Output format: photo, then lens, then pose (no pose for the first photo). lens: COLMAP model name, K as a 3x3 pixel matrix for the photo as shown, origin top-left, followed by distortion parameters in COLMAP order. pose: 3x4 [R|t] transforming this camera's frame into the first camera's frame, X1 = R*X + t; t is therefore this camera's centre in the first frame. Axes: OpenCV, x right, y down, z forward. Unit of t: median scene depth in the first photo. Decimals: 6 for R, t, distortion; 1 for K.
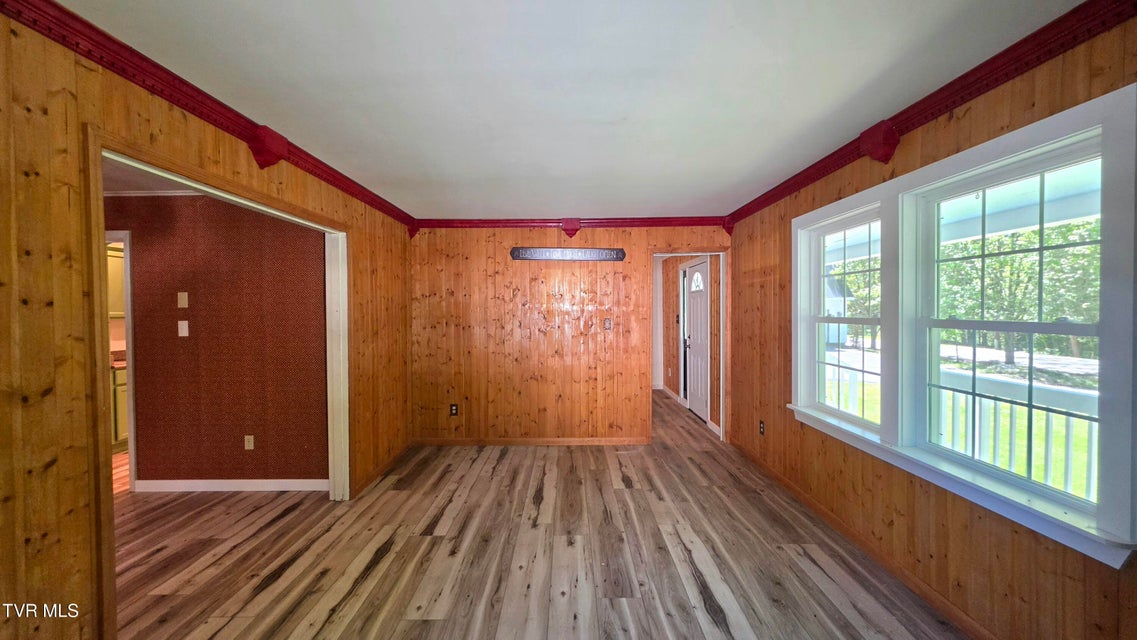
lens RADIAL K [[454.0, 0, 566.6], [0, 454.0, 317.3], [0, 0, 1]] dist [-0.006035, 0.000563]
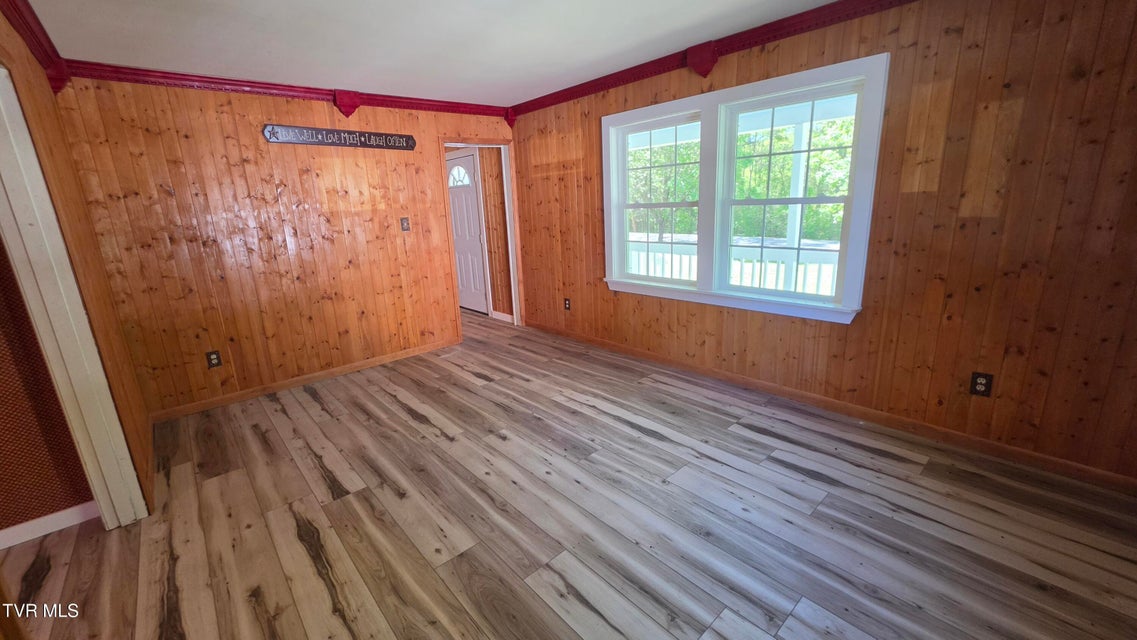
lens RADIAL K [[454.0, 0, 566.6], [0, 454.0, 317.3], [0, 0, 1]] dist [-0.006035, 0.000563]
pose [[0.744784, -0.193761, 0.638556, -0.362663], [0.052989, 0.971067, 0.232854, 0.002247], [-0.665198, -0.139589, 0.733502, 0.143463]]
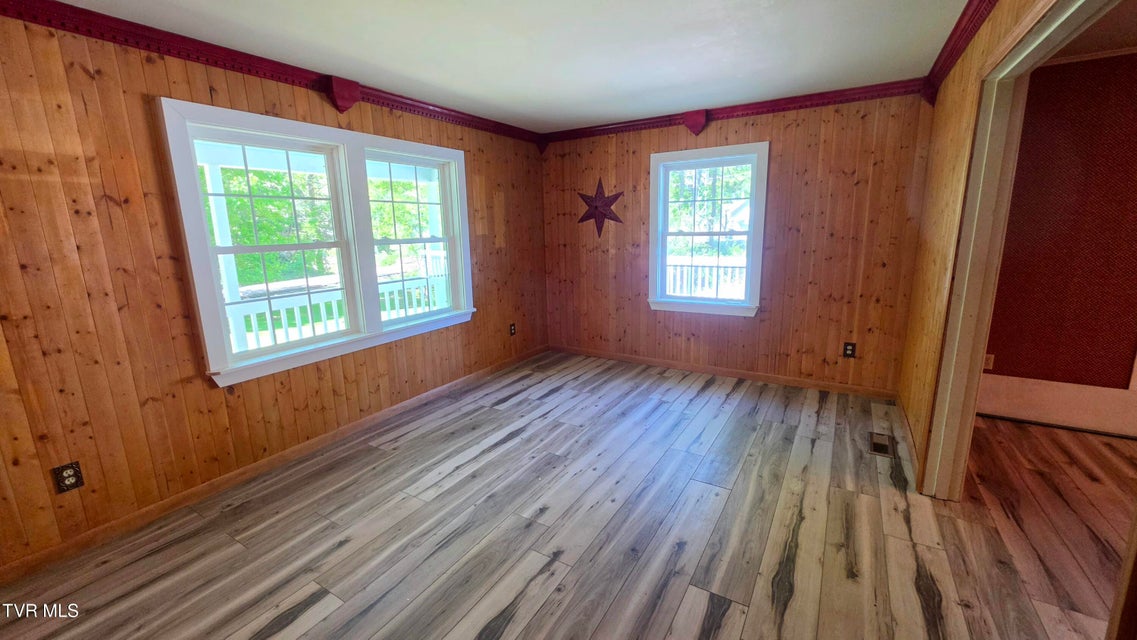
lens RADIAL K [[454.0, 0, 566.6], [0, 454.0, 317.3], [0, 0, 1]] dist [-0.006035, 0.000563]
pose [[-0.852455, -0.076486, 0.517176, -0.326780], [0.037147, 0.977879, 0.205848, -0.018350], [-0.521480, 0.194687, -0.830756, 1.199598]]
